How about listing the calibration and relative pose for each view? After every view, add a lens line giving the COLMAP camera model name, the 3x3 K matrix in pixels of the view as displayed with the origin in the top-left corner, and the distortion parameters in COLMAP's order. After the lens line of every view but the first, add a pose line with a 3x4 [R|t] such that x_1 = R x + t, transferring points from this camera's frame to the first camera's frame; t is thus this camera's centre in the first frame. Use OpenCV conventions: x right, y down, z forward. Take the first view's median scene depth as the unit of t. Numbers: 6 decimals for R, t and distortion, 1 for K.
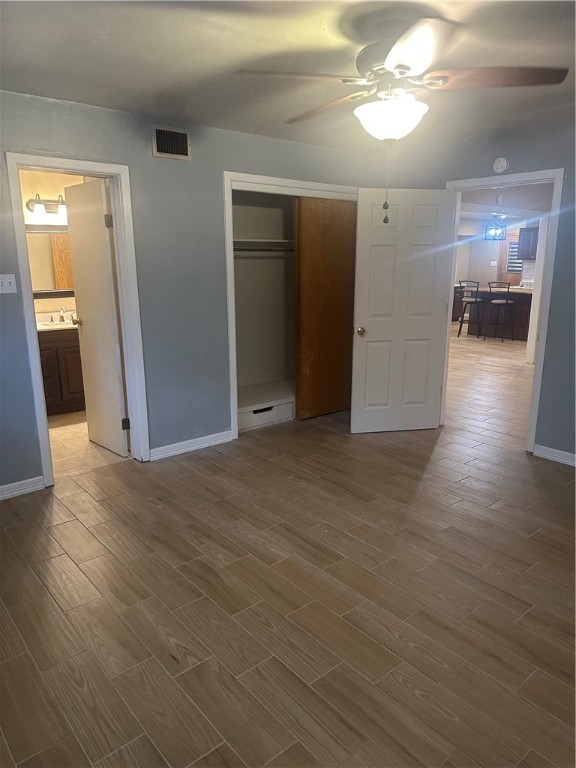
lens RADIAL K [[547.0, 0, 288.0], [0, 547.0, 384.0], [0, 0, 1]] dist [0.091552, -0.141327]
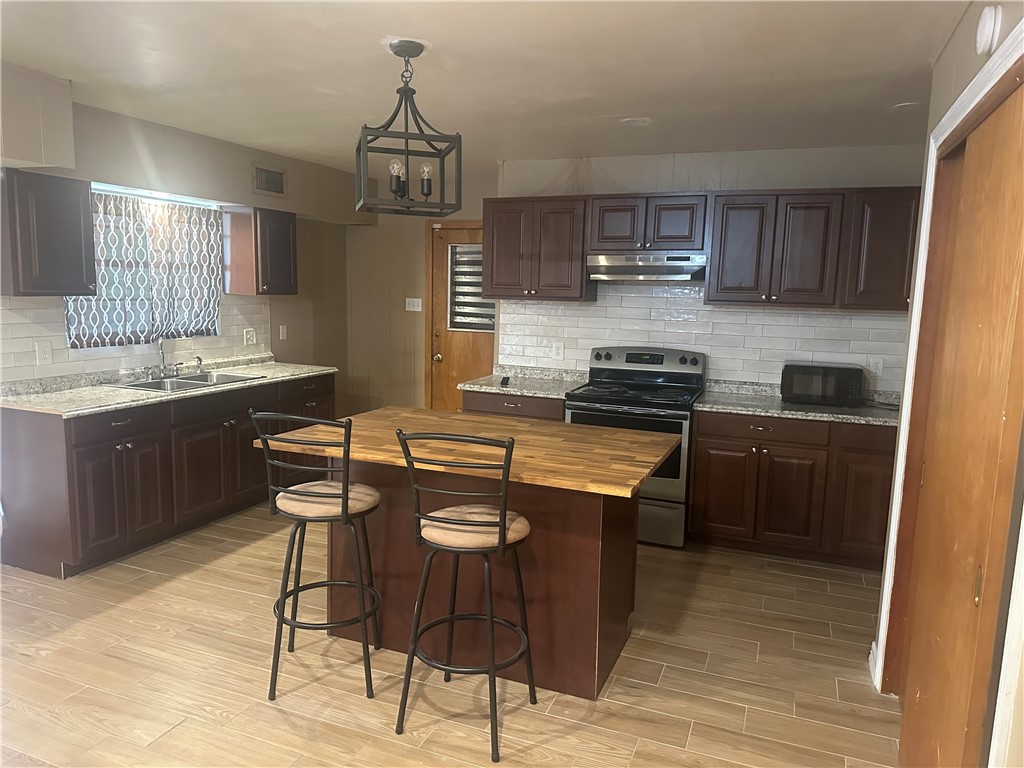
lens RADIAL K [[729.4, 0, 512.0], [0, 729.4, 384.0], [0, 0, 1]] dist [0.091552, -0.141327]
pose [[0.888267, -0.047487, 0.456866, 0.280948], [0.090387, 0.993265, -0.072495, -0.172889], [-0.450346, 0.105689, 0.886577, 0.751607]]
